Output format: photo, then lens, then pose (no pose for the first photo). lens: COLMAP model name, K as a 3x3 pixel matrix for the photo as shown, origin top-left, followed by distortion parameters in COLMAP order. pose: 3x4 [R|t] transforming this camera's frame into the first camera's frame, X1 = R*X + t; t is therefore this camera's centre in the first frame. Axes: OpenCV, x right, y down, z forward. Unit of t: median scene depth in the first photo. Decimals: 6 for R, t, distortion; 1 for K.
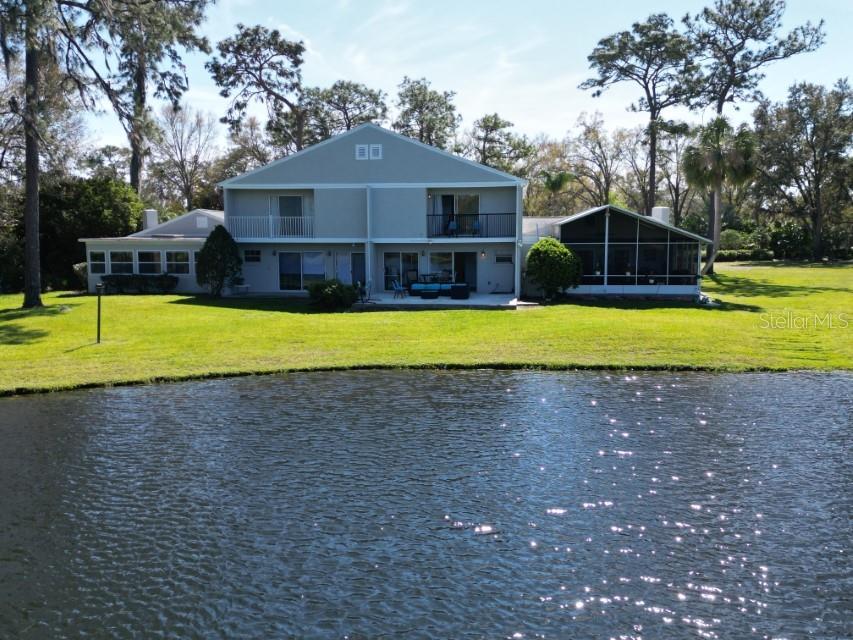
lens RADIAL K [[710.1, 0, 423.1], [0, 710.1, 302.1], [0, 0, 1]] dist [0.156803, -0.301272]
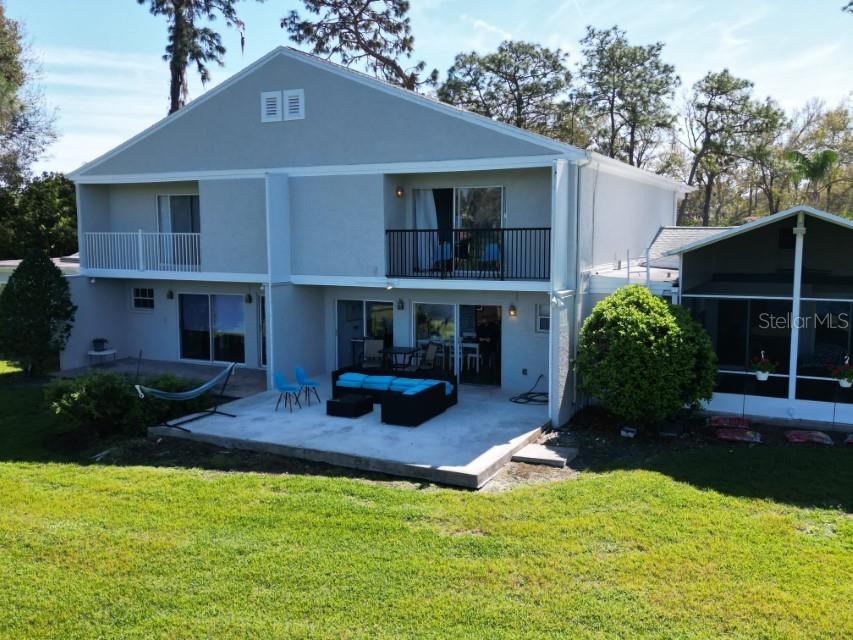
lens RADIAL K [[724.8, 0, 463.9], [0, 724.8, 304.9], [0, 0, 1]] dist [0.045063, -0.009806]
pose [[0.948096, 0.033227, -0.316242, 0.203522], [-0.030665, 0.999444, 0.013077, -0.076575], [0.316501, -0.002701, 0.948588, 0.528043]]
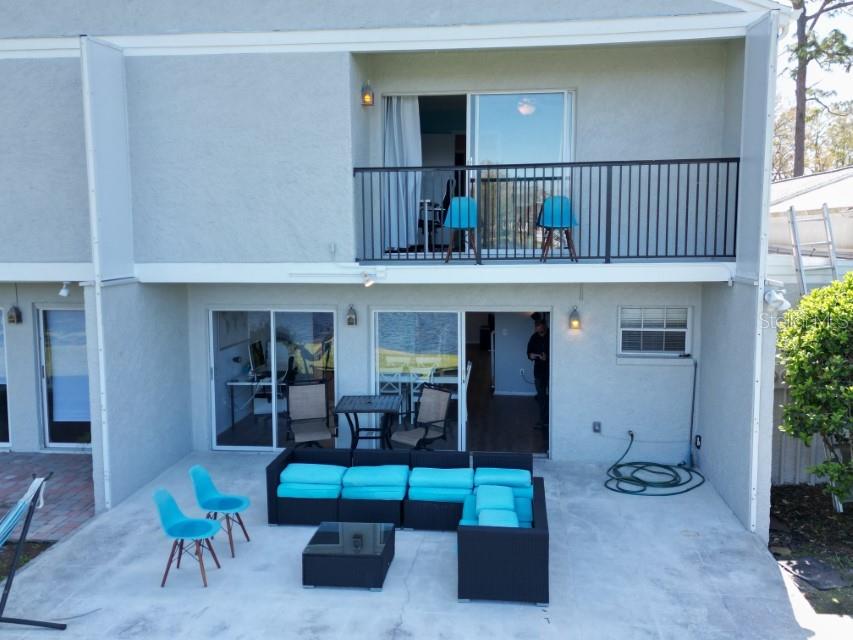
lens RADIAL K [[710.1, 0, 423.1], [0, 710.1, 302.1], [0, 0, 1]] dist [0.156803, -0.301272]
pose [[1.000000, -0.000959, -0.000128, 0.027218], [0.000959, 0.999997, 0.002217, -0.074549], [0.000126, -0.002217, 0.999998, 0.726651]]
